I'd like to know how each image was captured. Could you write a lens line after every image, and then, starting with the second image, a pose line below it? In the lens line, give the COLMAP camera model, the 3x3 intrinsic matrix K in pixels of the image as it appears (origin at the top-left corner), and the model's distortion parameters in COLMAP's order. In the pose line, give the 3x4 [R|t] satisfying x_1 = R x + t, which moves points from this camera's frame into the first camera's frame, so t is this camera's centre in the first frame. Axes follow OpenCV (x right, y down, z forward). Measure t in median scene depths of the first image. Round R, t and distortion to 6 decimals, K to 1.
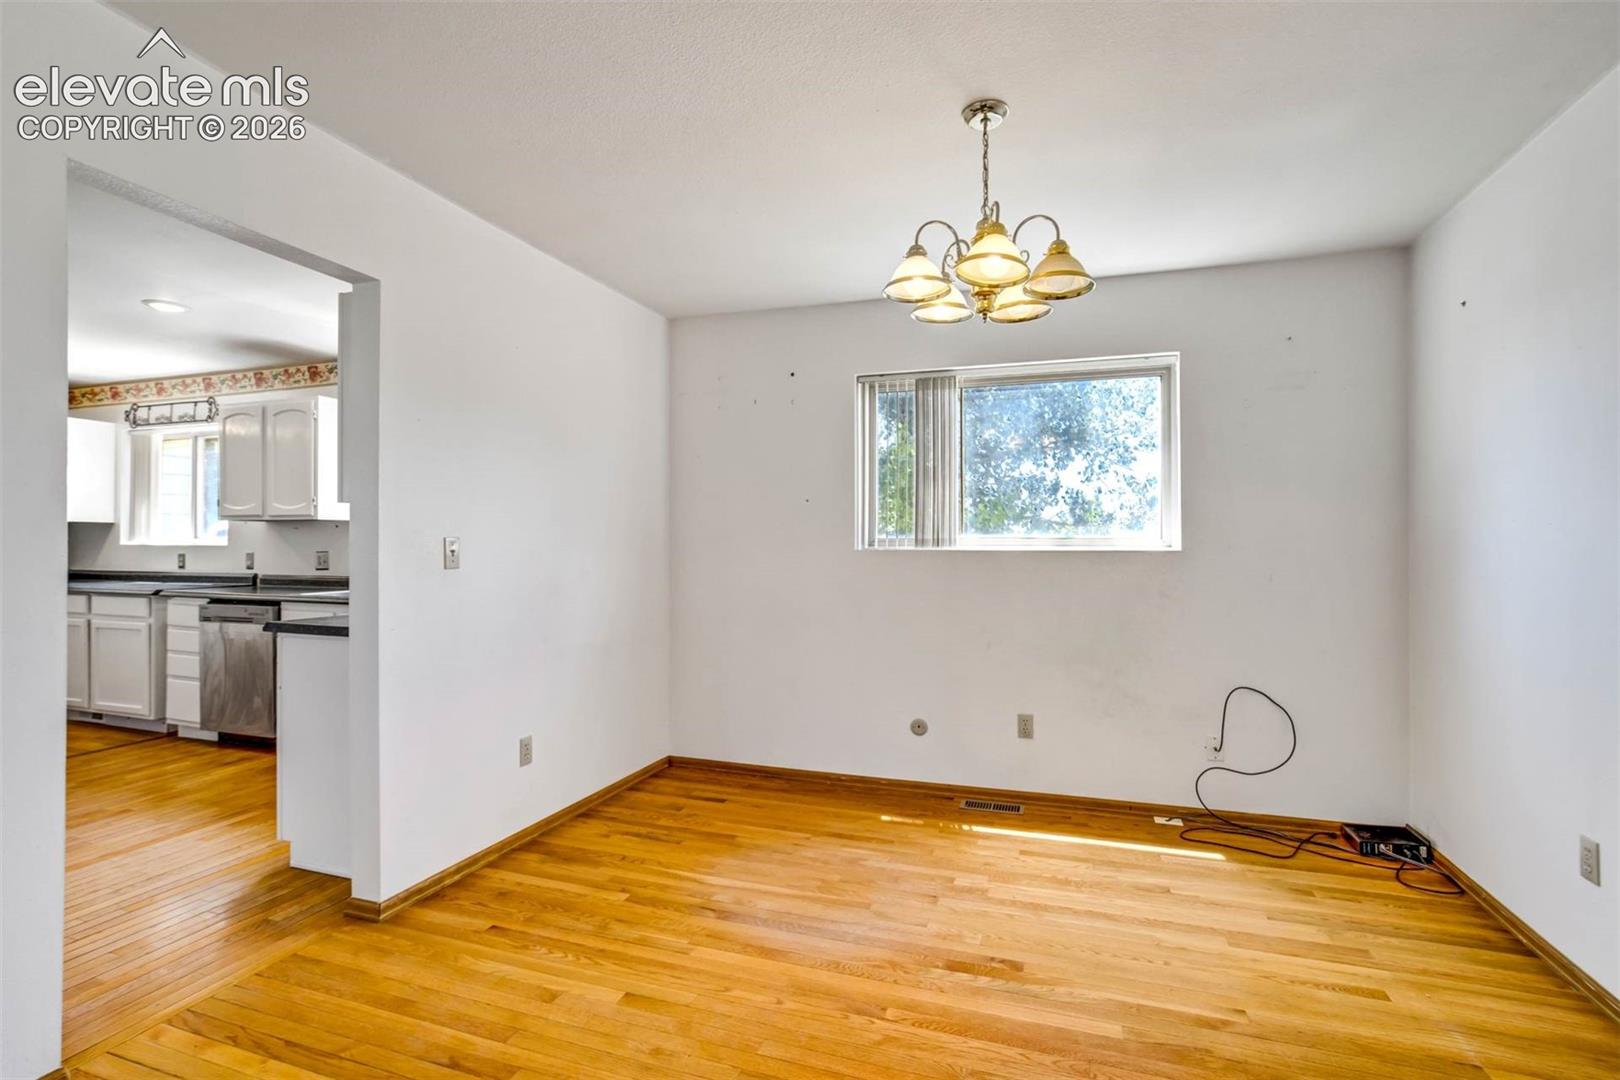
lens RADIAL K [[766.5, 0, 809.0], [0, 766.5, 534.6], [0, 0, 1]] dist [-0.046743, 0.024545]
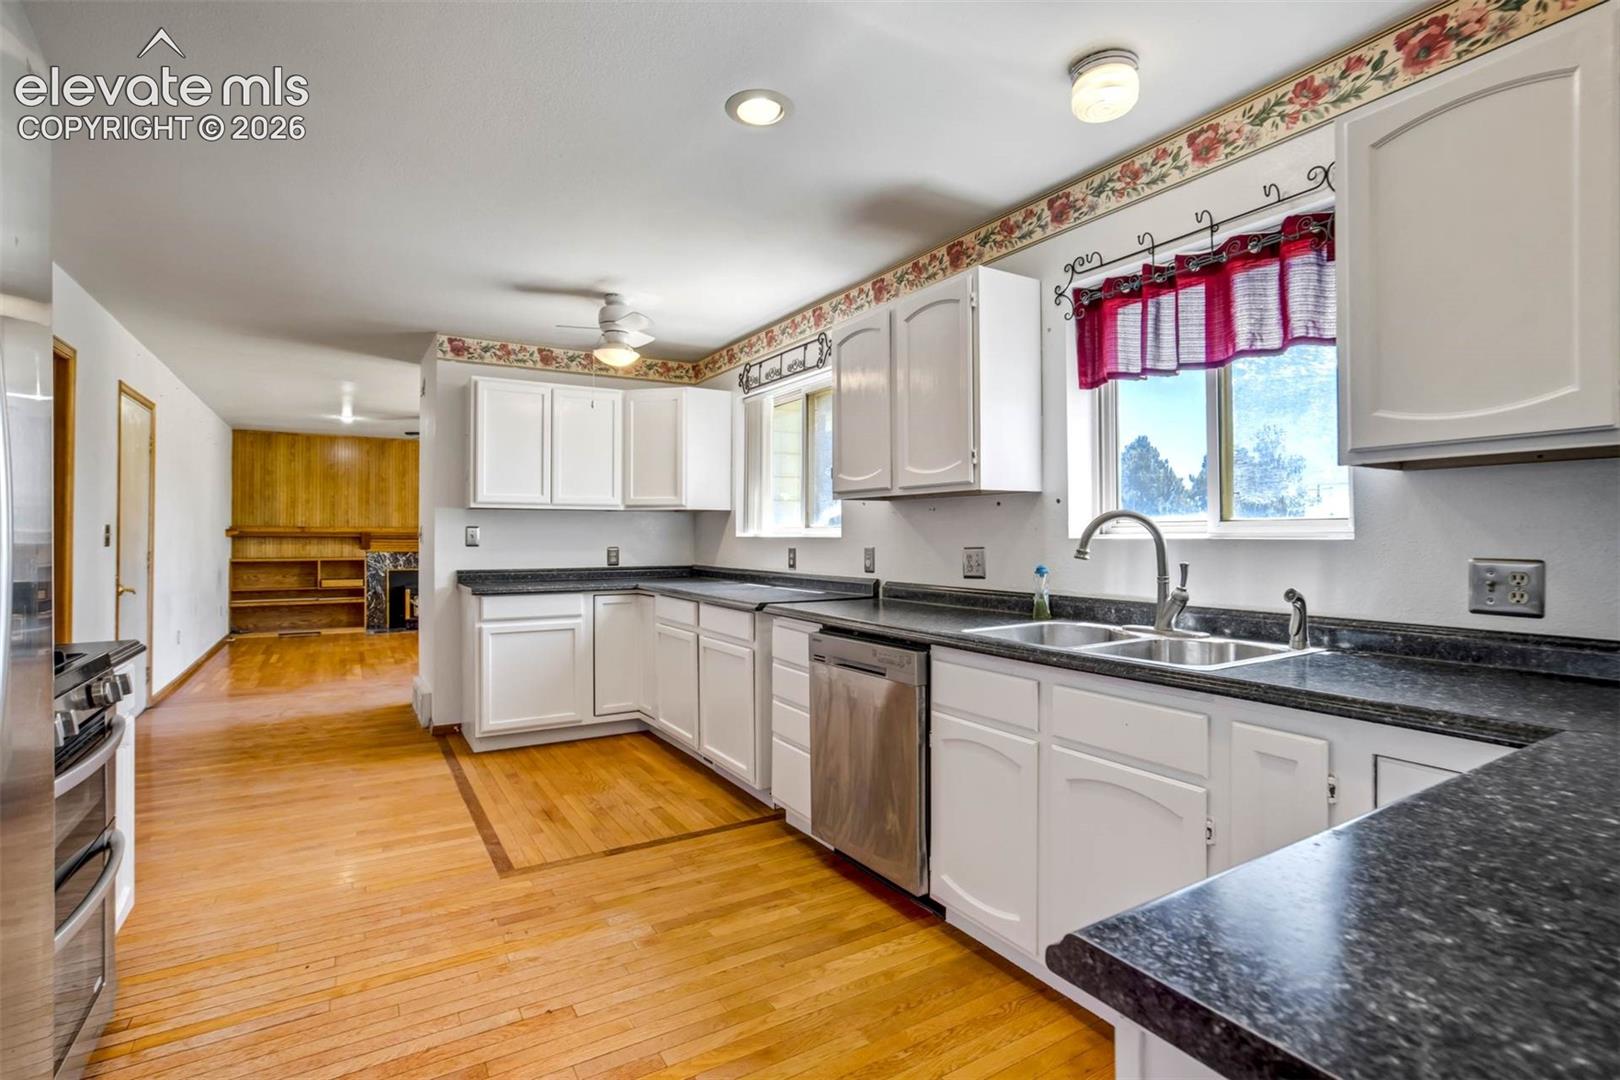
lens RADIAL K [[766.5, 0, 809.0], [0, 766.5, 534.6], [0, 0, 1]] dist [-0.046743, 0.024545]
pose [[0.772032, -0.001317, -0.635582, -0.364448], [0.005866, 0.999970, 0.005054, 0.008454], [0.635556, -0.007630, 0.772017, 0.454930]]
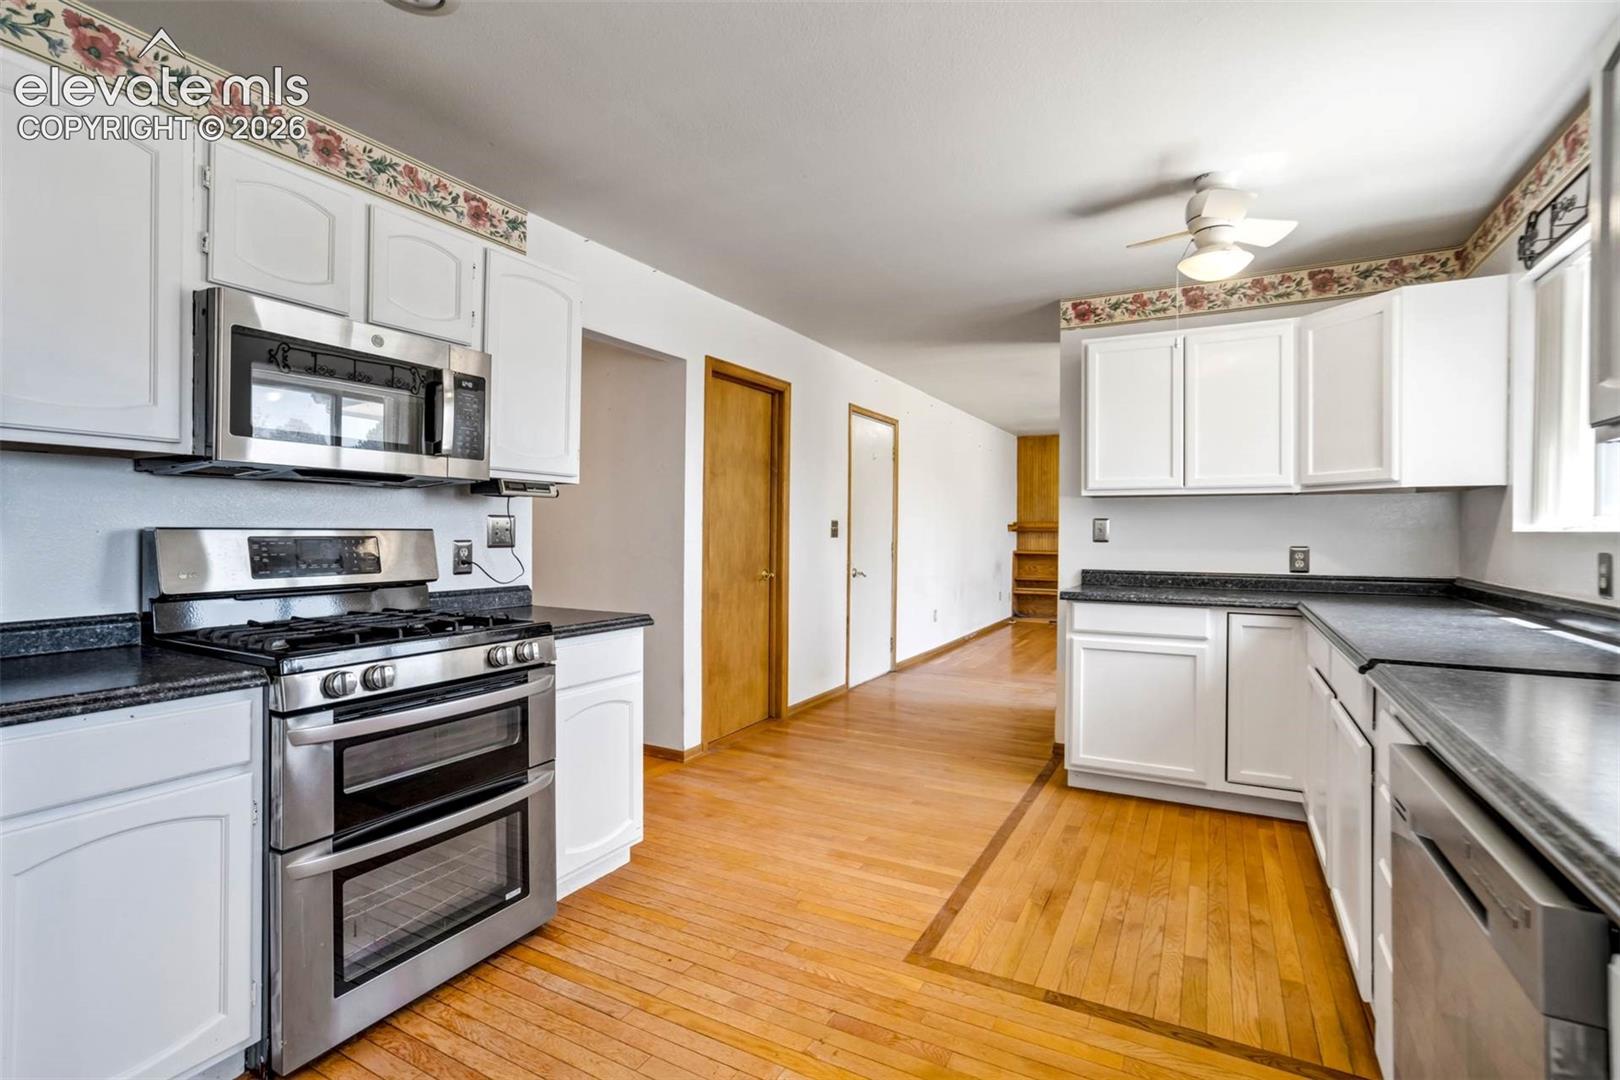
lens RADIAL K [[757.9, 0, 810.7], [0, 757.9, 532.2], [0, 0, 1]] dist [-0.041671, 0.021149]
pose [[-0.168183, 0.001065, -0.985755, -0.450208], [0.005271, 0.999986, 0.000182, 0.013254], [0.985742, -0.005165, -0.168186, 0.741886]]
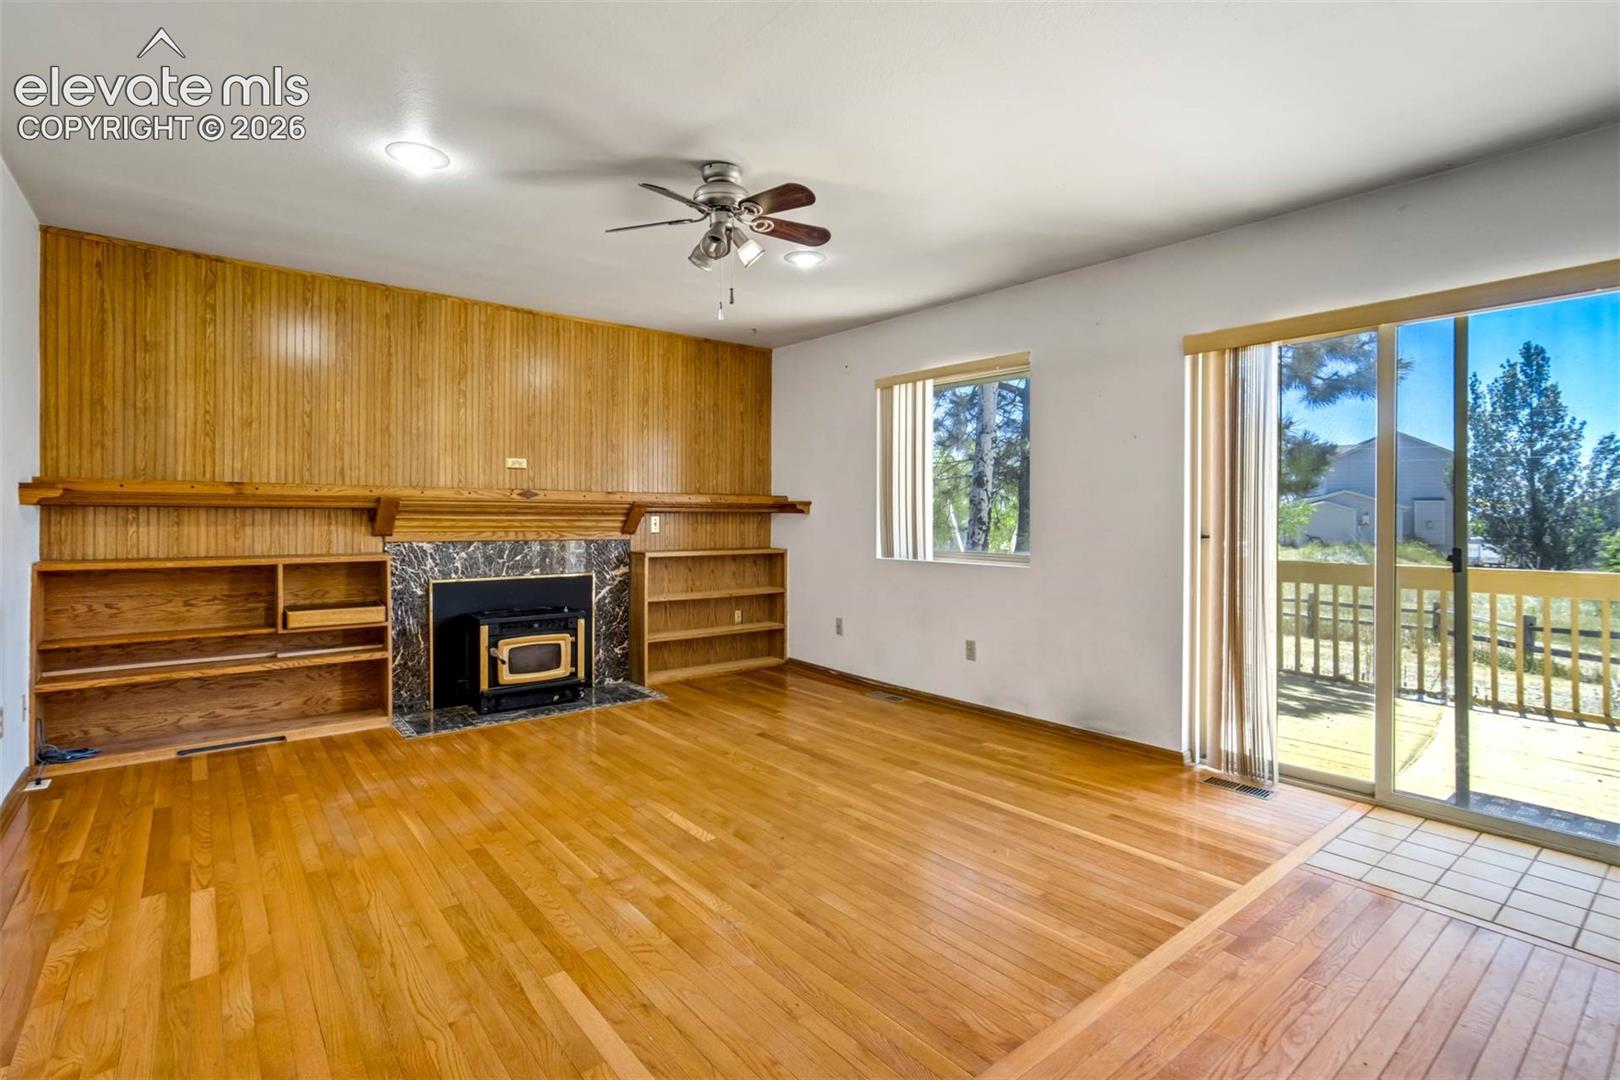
lens RADIAL K [[771.2, 0, 811.0], [0, 771.2, 509.1], [0, 0, 1]] dist [-0.046486, 0.026012]
pose [[0.847945, -0.004238, -0.530067, -1.585052], [0.004669, 0.999989, -0.000526, 0.021306], [0.530064, -0.002029, 0.847955, 0.748284]]
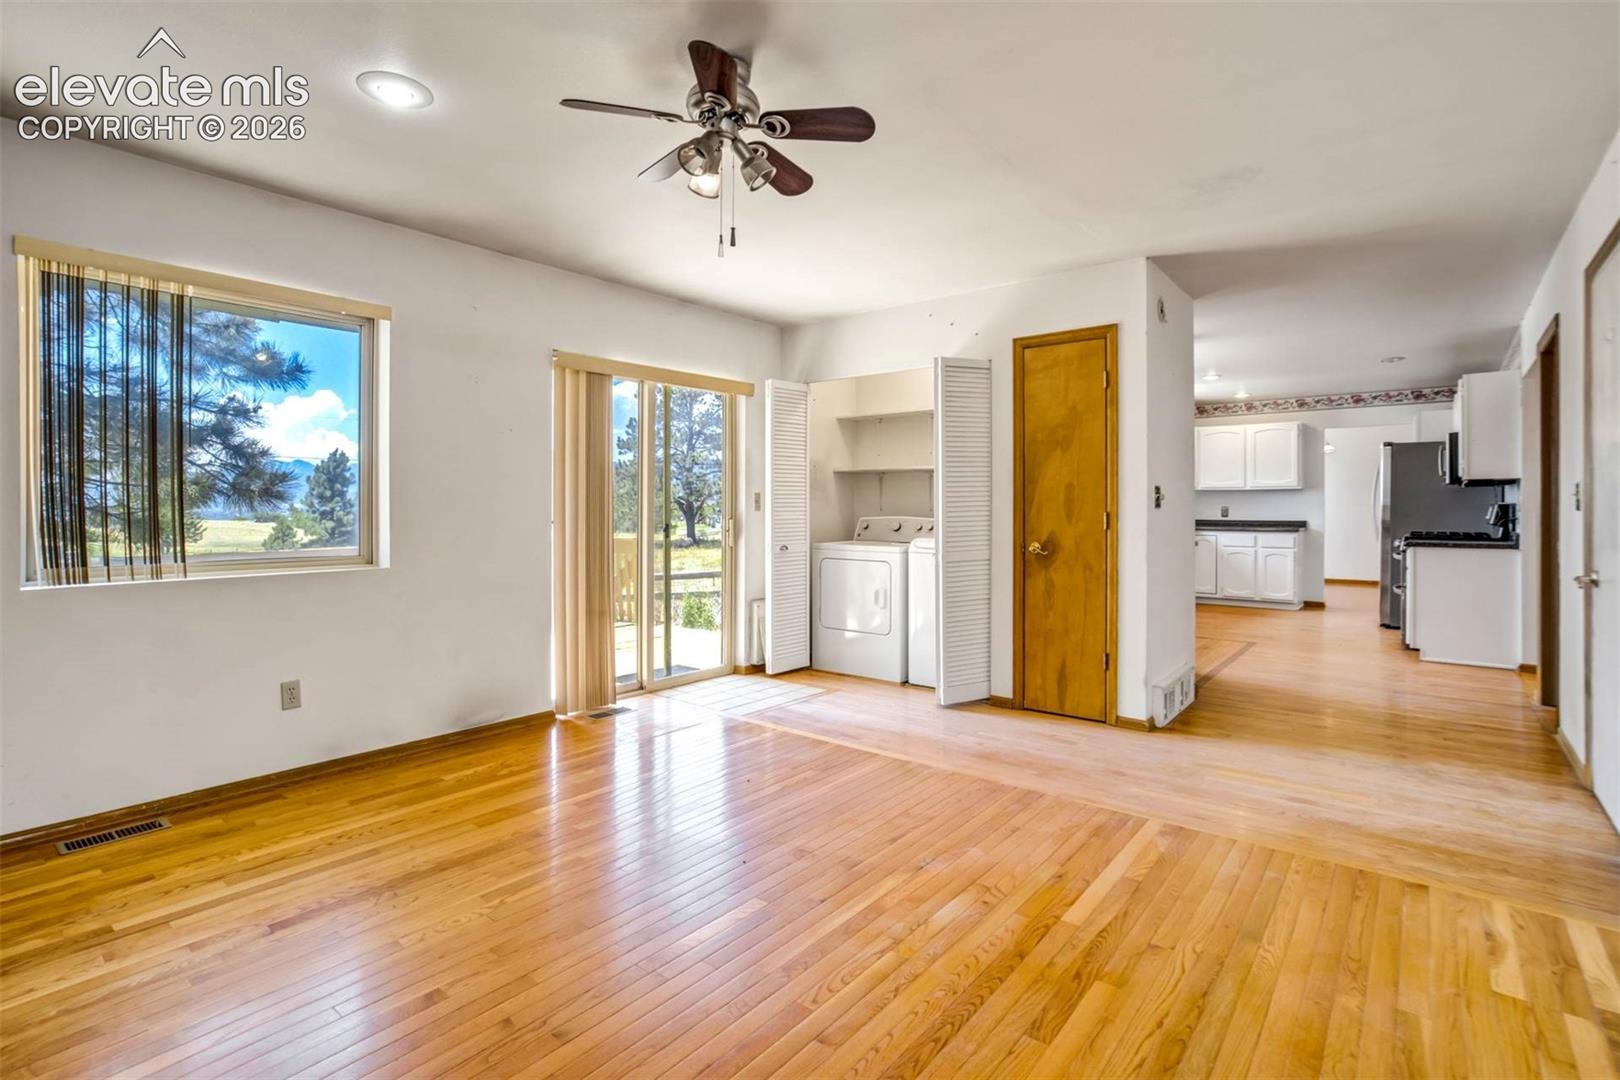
lens RADIAL K [[764.3, 0, 800.8], [0, 764.3, 506.4], [0, 0, 1]] dist [-0.035591, 0.022348]
pose [[0.356620, -0.001164, 0.934249, -2.344523], [-0.012131, 0.999909, 0.005877, 0.022104], [-0.934171, -0.013429, 0.356573, 0.995767]]
